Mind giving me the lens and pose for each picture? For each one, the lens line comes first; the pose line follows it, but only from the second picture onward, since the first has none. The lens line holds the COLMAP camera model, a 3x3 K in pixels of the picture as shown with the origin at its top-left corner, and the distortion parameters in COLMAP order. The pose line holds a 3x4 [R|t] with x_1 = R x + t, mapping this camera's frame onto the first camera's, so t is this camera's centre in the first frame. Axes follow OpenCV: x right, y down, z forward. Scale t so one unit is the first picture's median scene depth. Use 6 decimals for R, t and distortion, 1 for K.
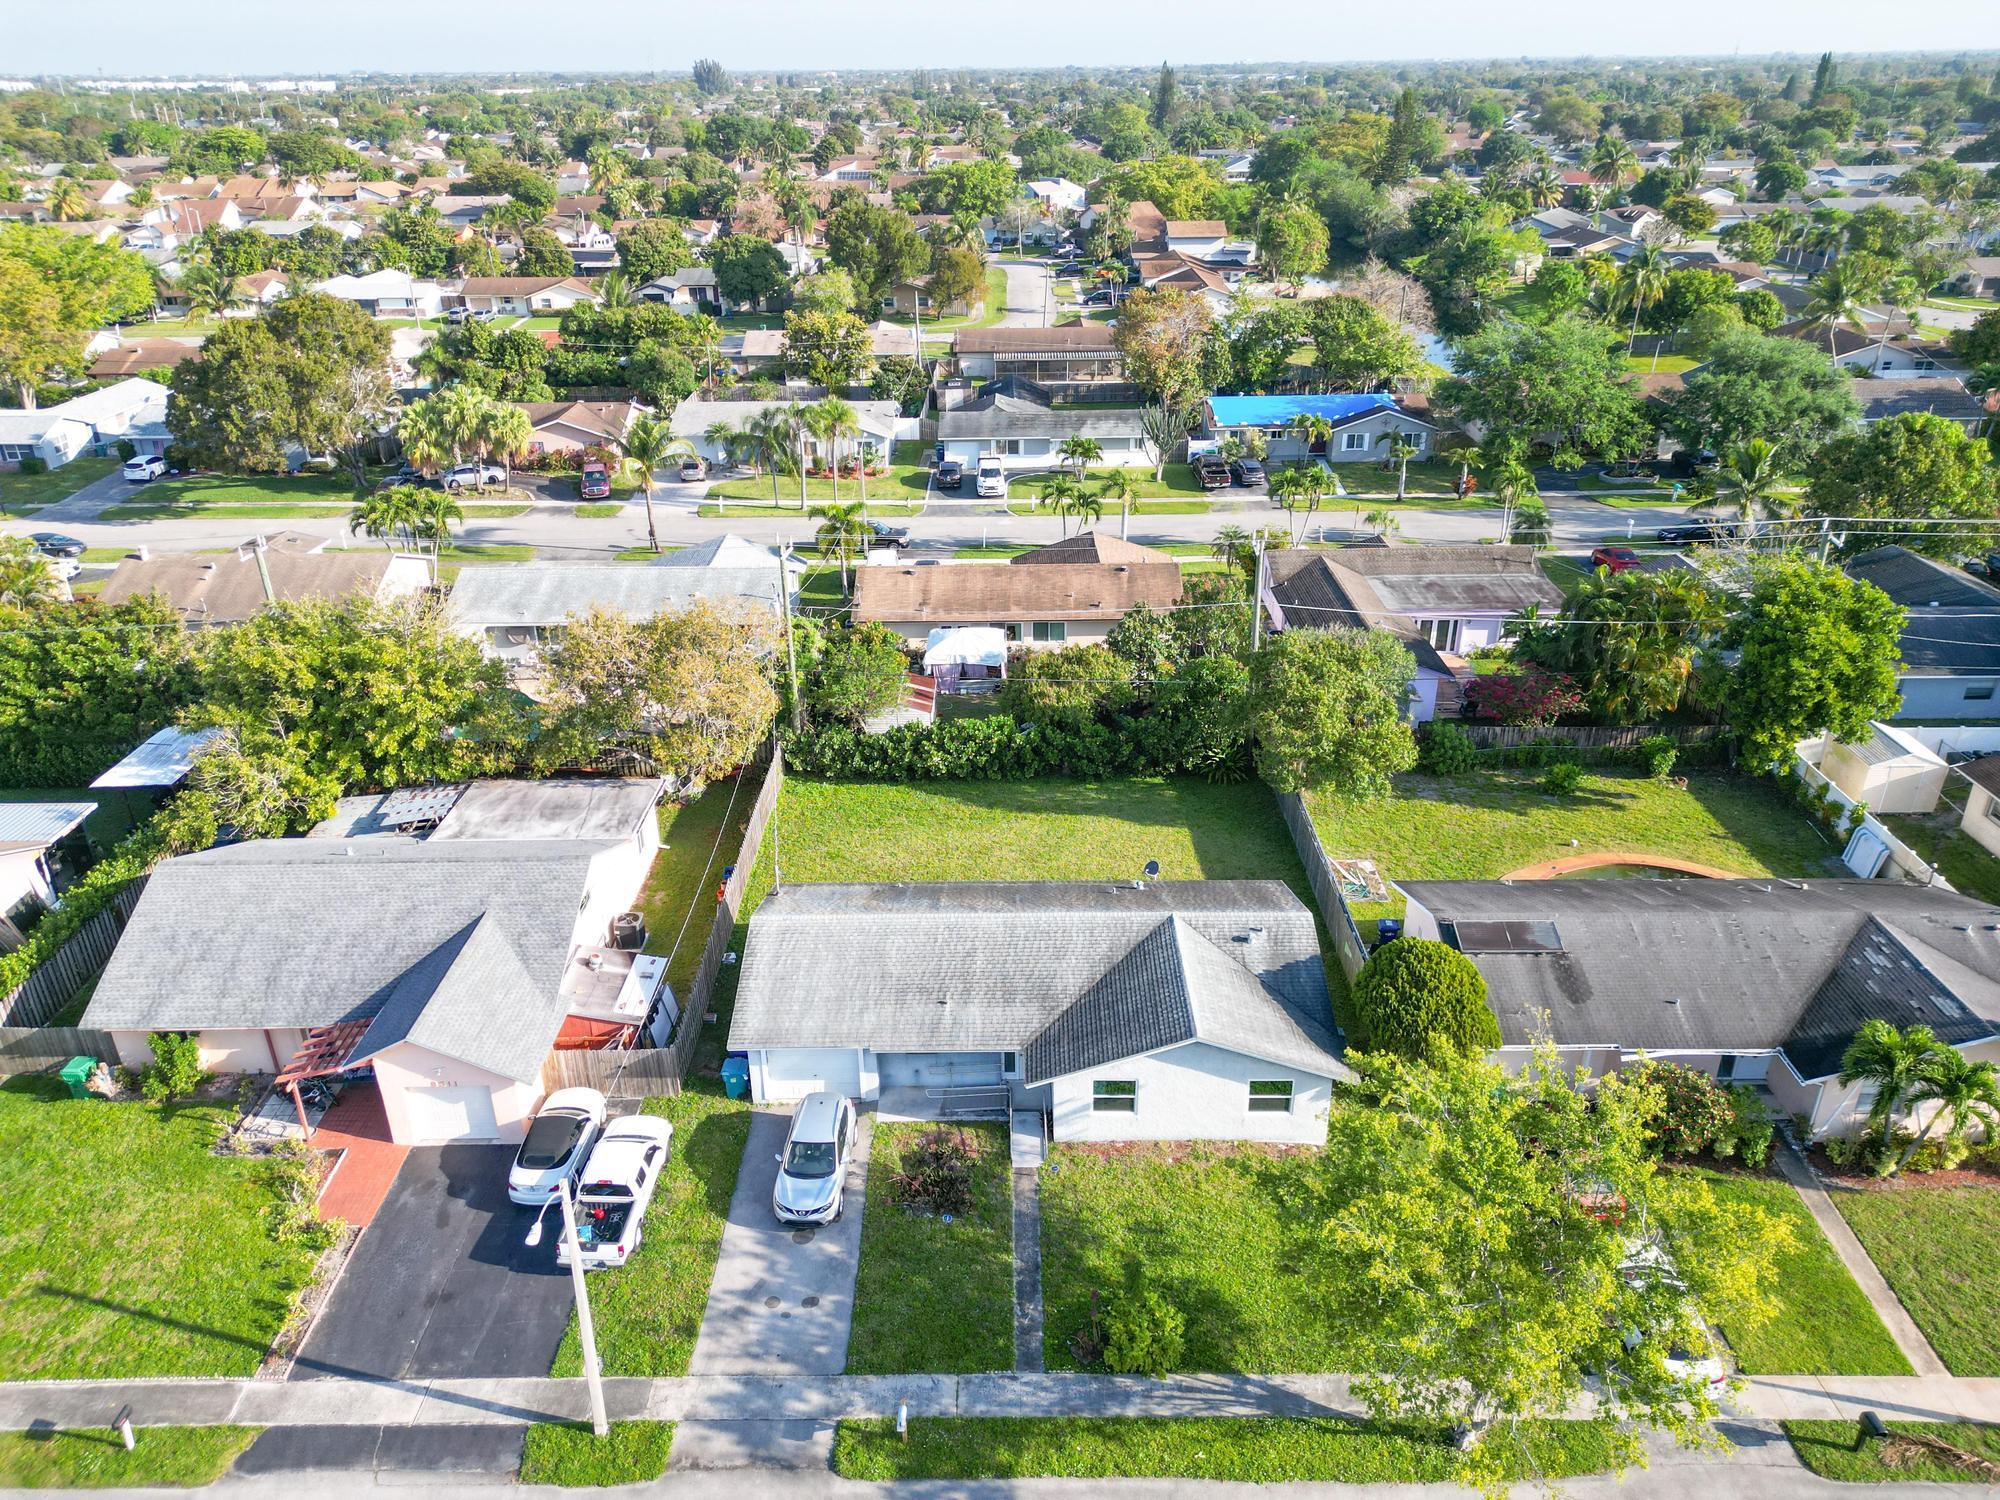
lens RADIAL K [[1427.4, 0, 992.4], [0, 1427.4, 700.3], [0, 0, 1]] dist [0.060035, -0.056946]
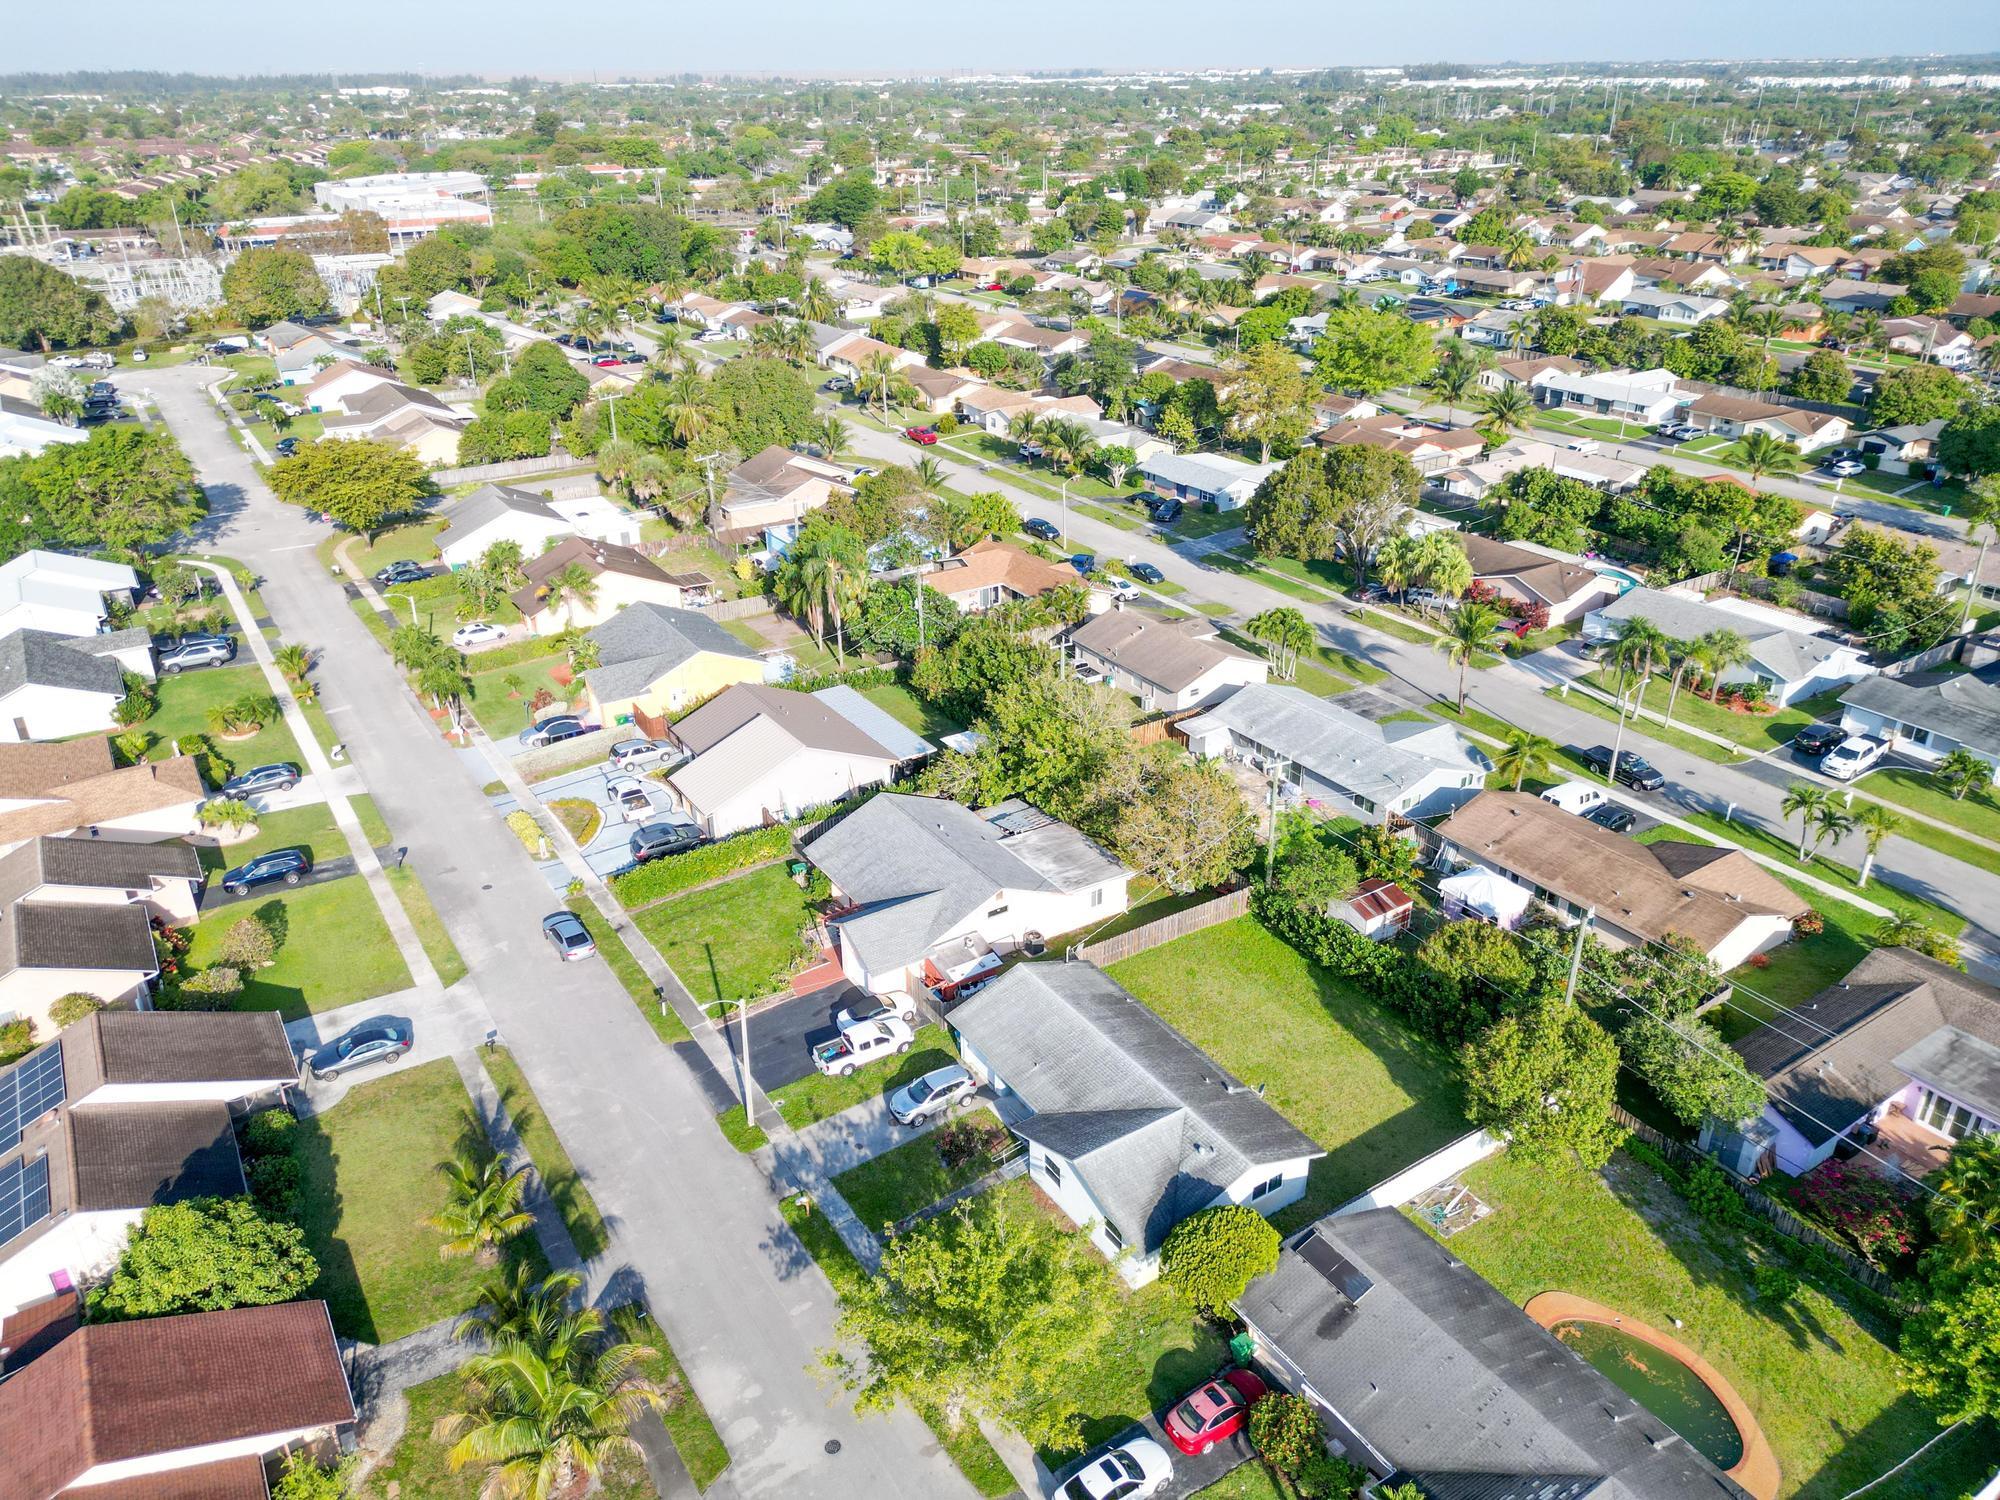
lens RADIAL K [[1389.8, 0, 995.3], [0, 1389.8, 748.0], [0, 0, 1]] dist [0.086515, -0.103863]
pose [[0.548674, 0.370176, -0.749617, 0.753050], [-0.333150, 0.919176, 0.210062, -0.329392], [0.766790, 0.134479, 0.627653, -0.051157]]
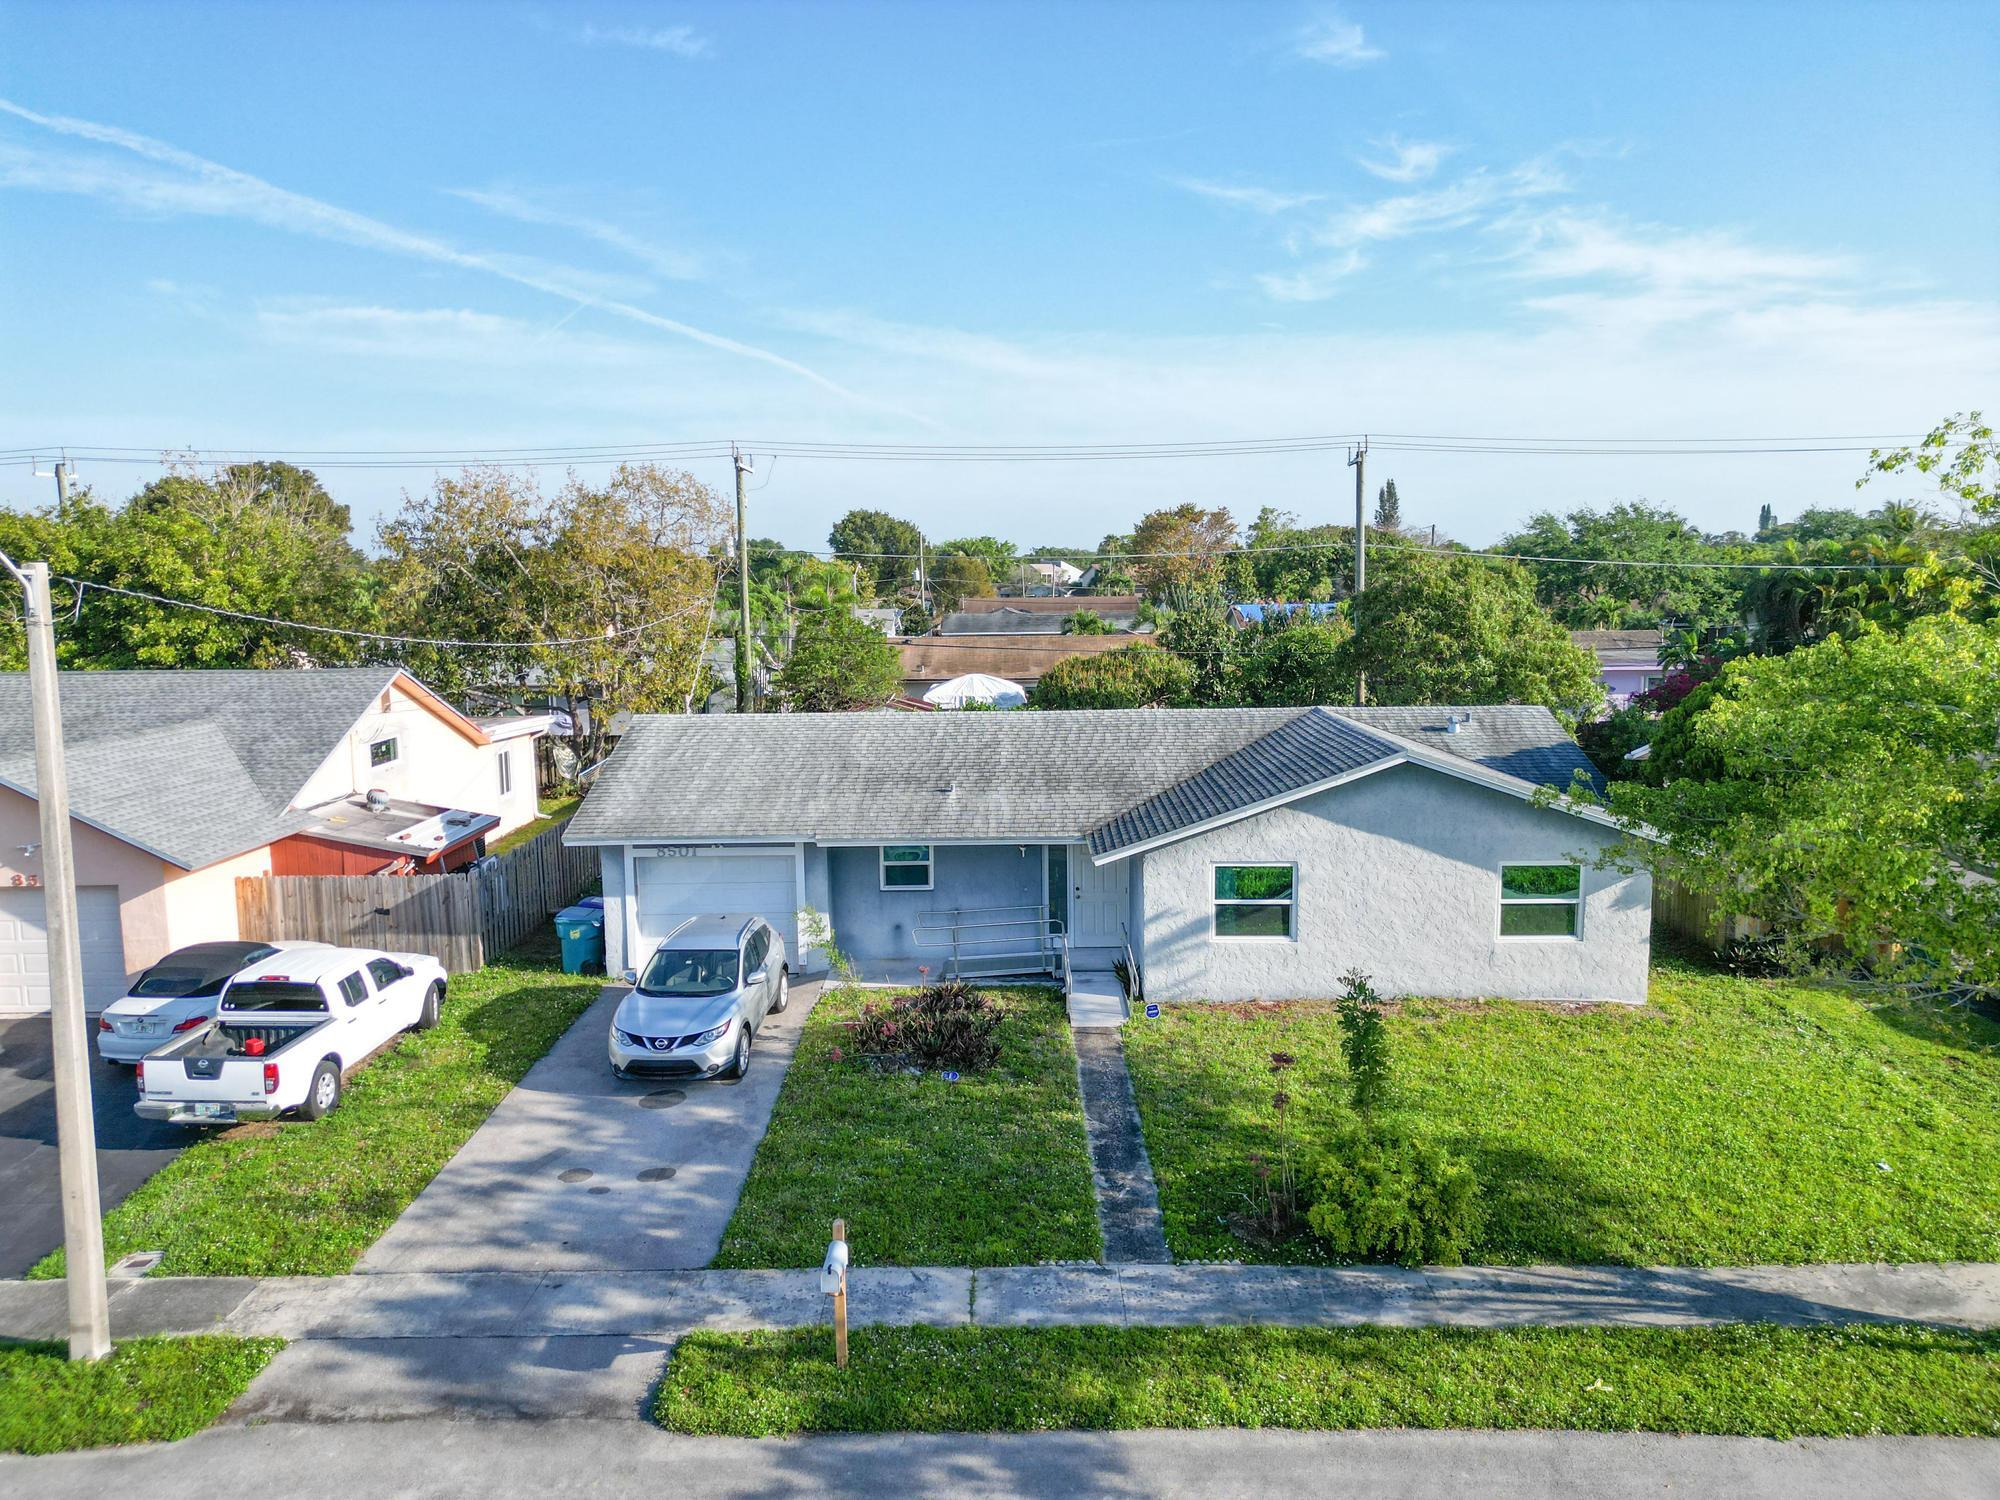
lens RADIAL K [[1389.8, 0, 995.3], [0, 1389.8, 748.0], [0, 0, 1]] dist [0.086515, -0.103863]
pose [[0.999987, 0.004188, 0.002769, -0.011765], [-0.003205, 0.957035, -0.289956, 0.274334], [-0.003864, 0.289944, 0.957036, 0.343435]]
